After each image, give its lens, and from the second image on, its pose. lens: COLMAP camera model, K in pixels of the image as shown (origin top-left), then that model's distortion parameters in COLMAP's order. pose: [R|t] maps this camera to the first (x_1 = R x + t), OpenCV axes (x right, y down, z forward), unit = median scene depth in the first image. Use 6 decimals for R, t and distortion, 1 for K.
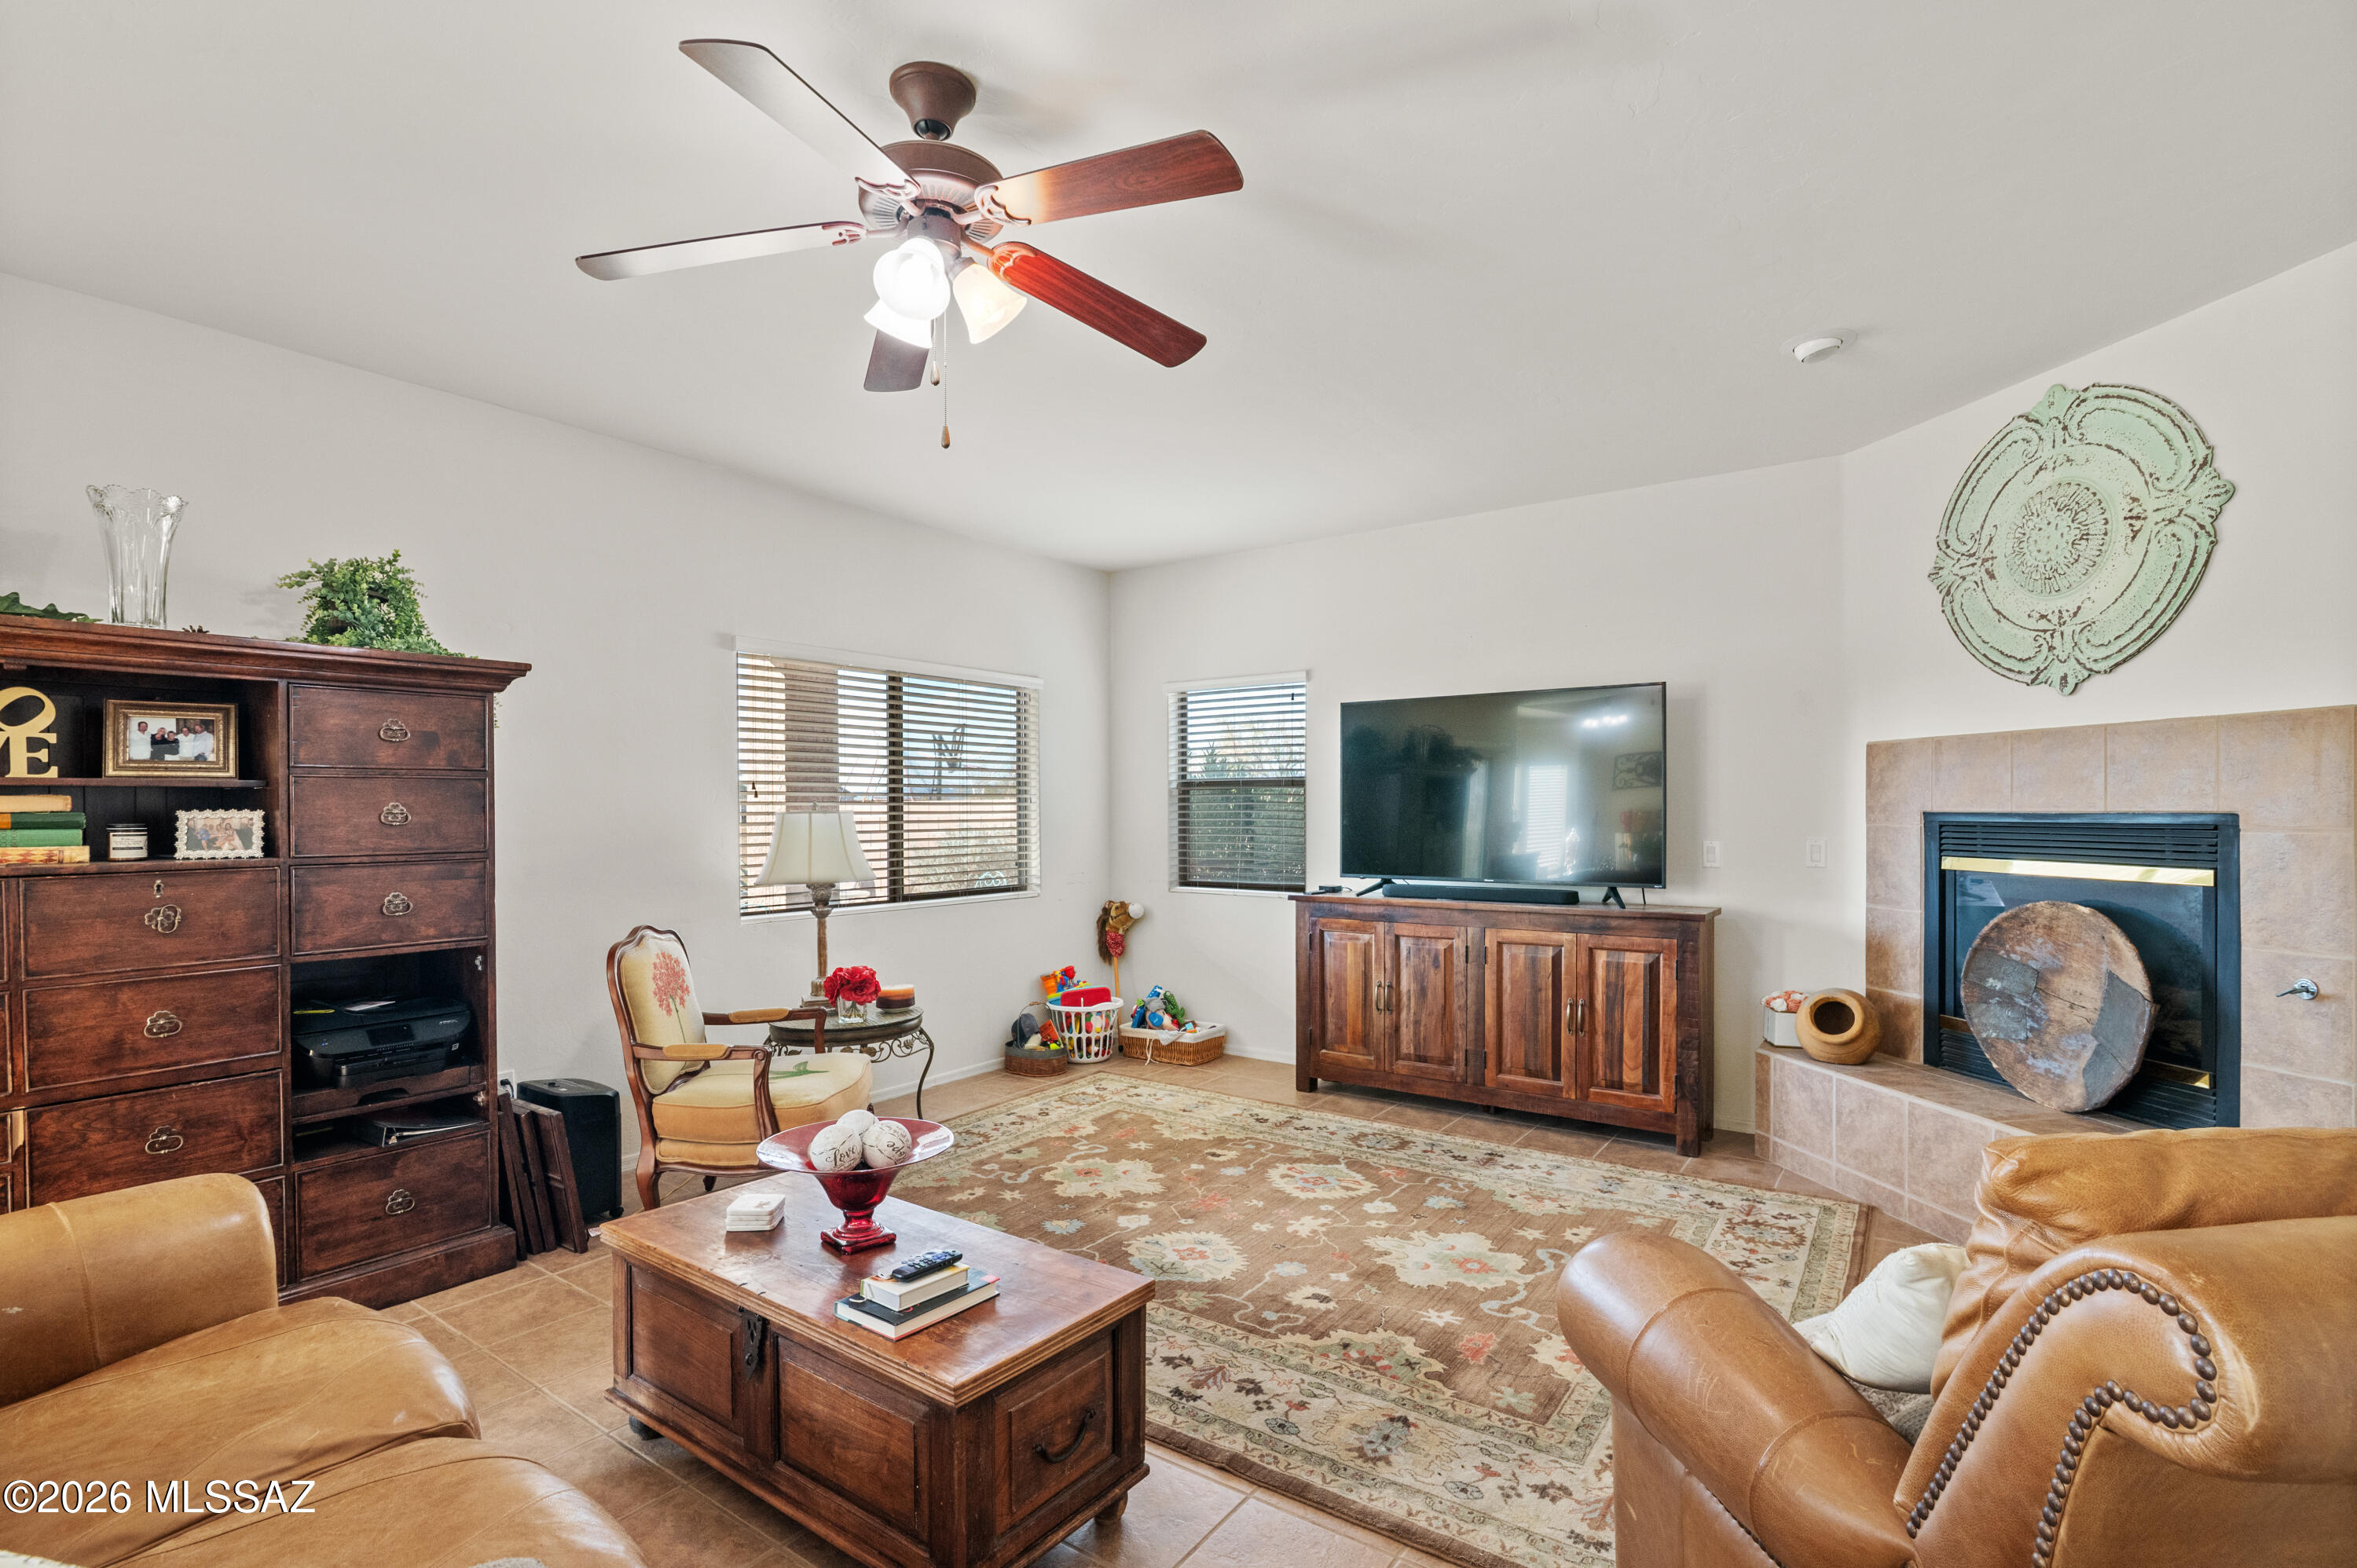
lens RADIAL K [[1085.9, 0, 1199.8], [0, 1085.9, 814.9], [0, 0, 1]] dist [-0.024002, 0.000250]
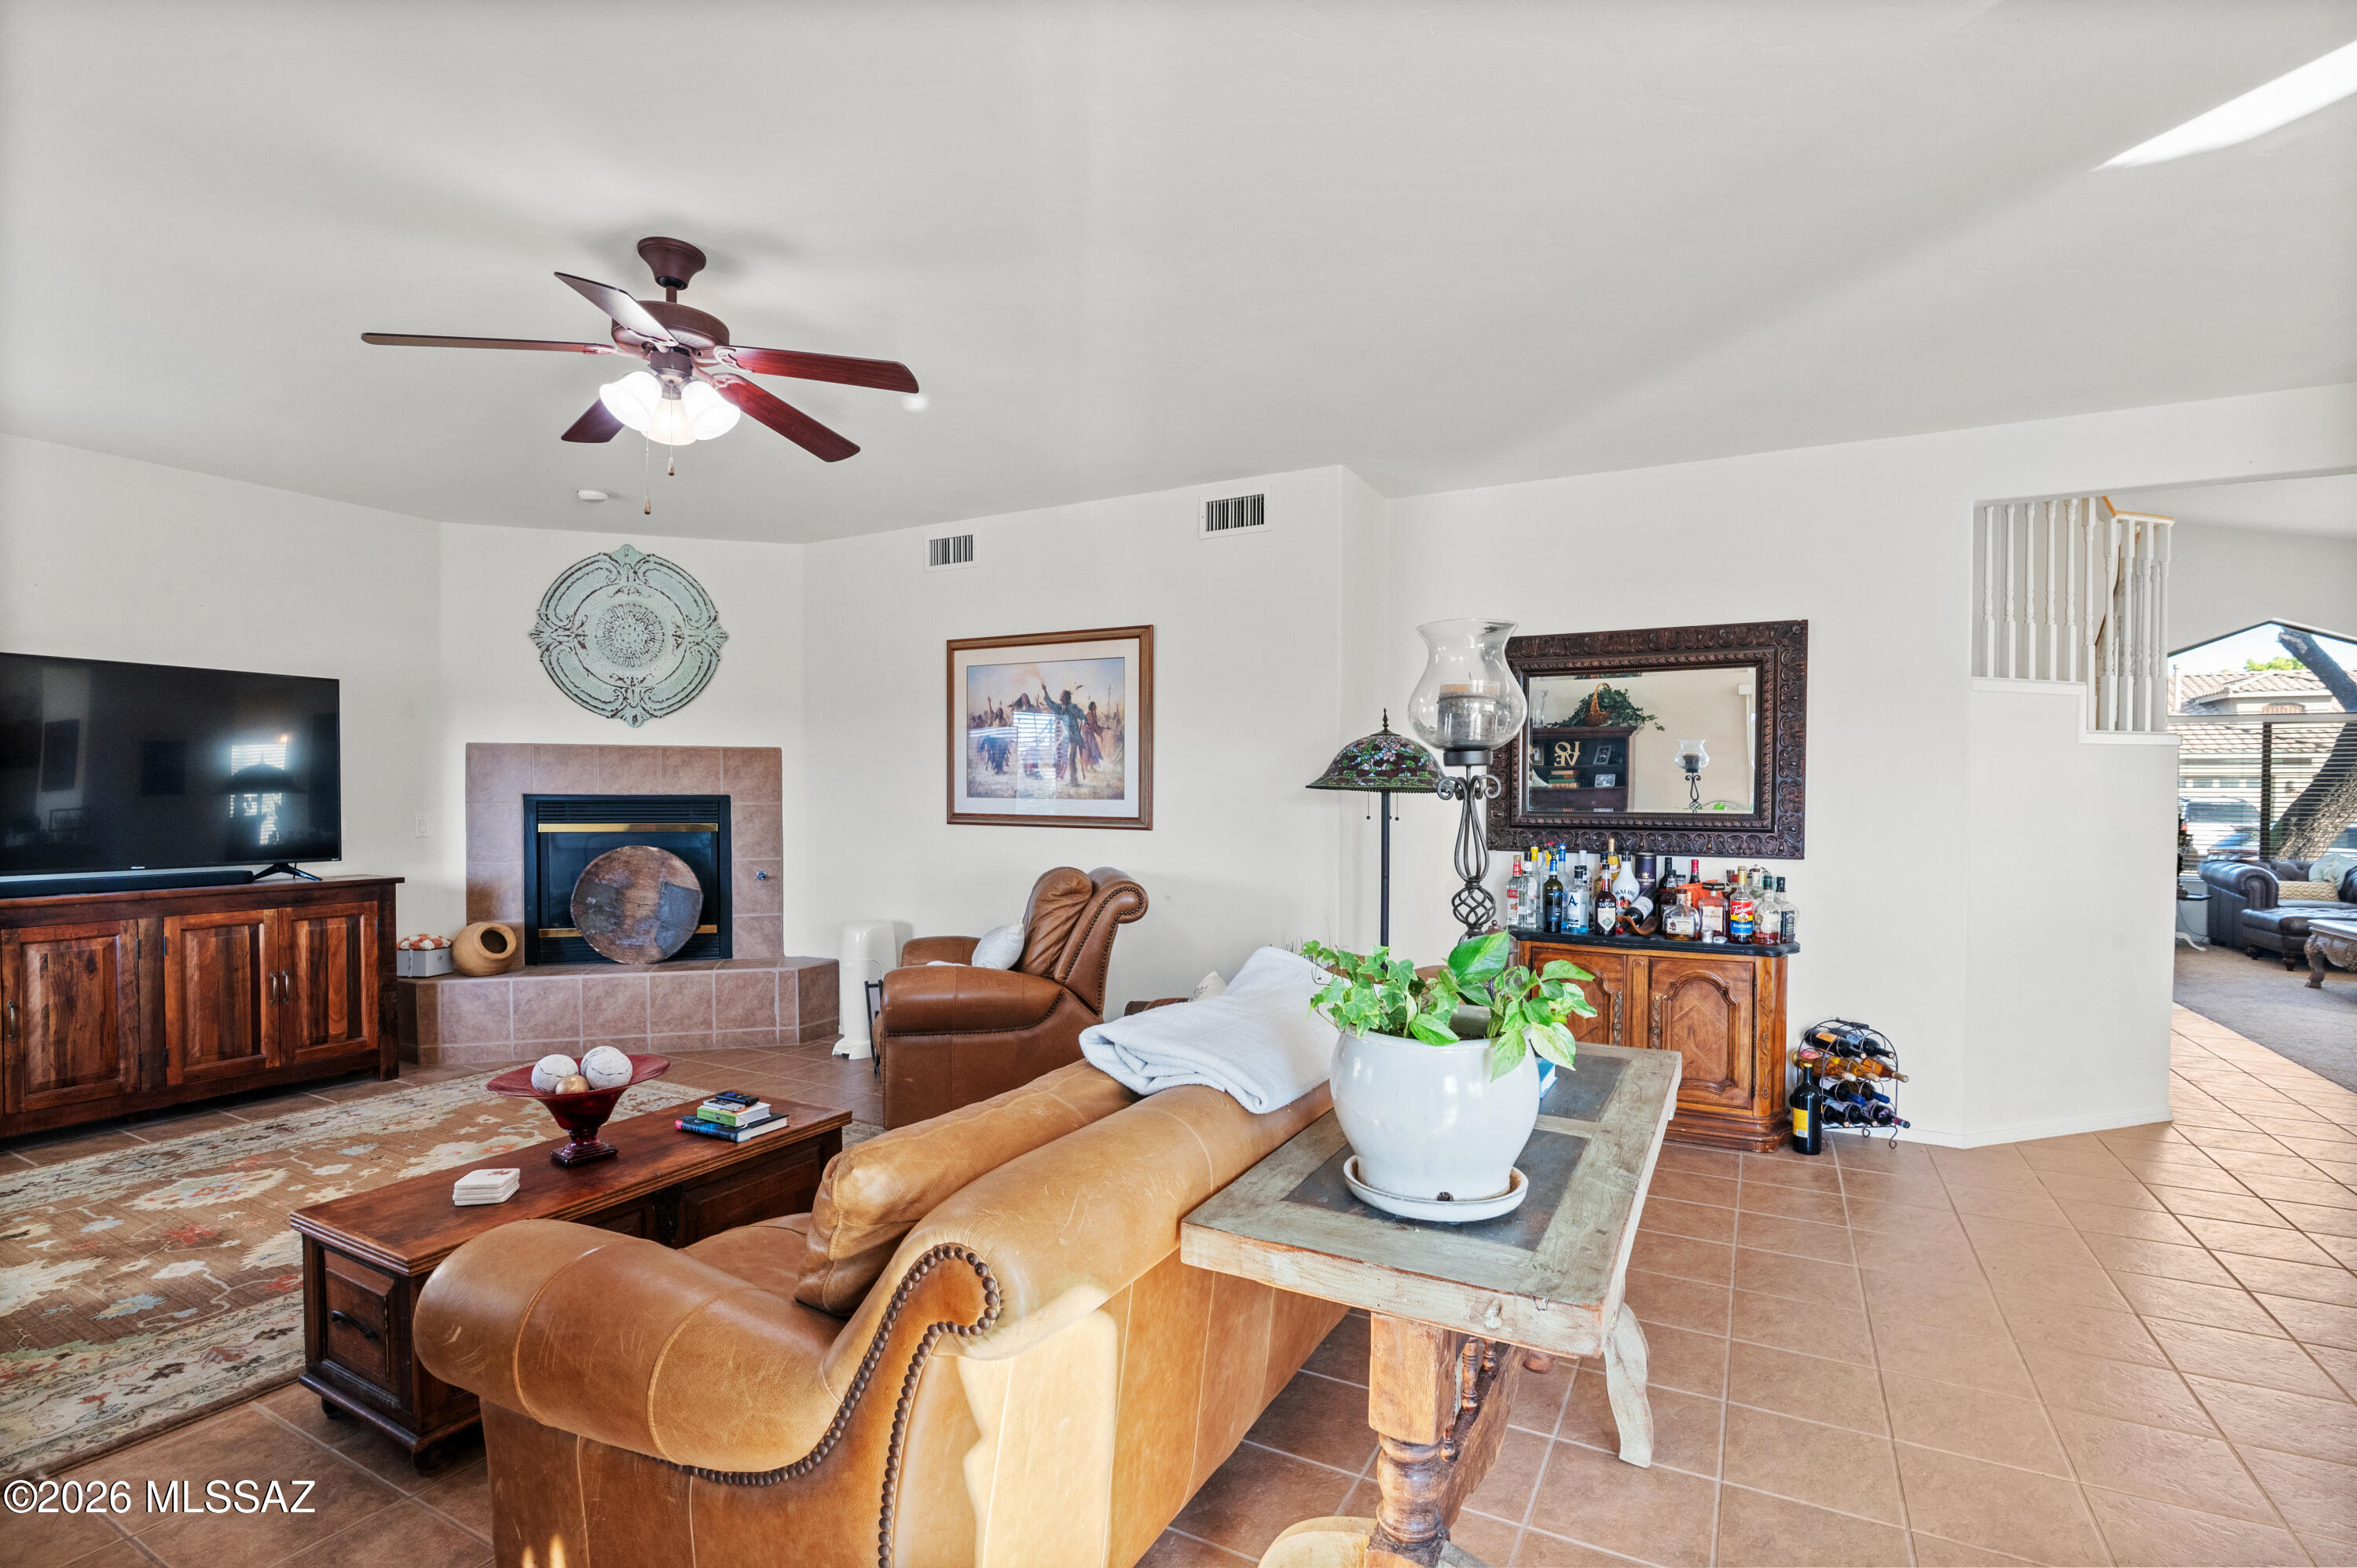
lens RADIAL K [[1085.9, 0, 1179.3], [0, 1085.9, 796.4], [0, 0, 1]] dist [-0.024002, 0.000250]
pose [[-0.118453, 0.000989, 0.992959, -0.907753], [0.002633, 0.999996, -0.000682, 0.003907], [-0.992956, 0.002533, -0.118455, 0.289910]]
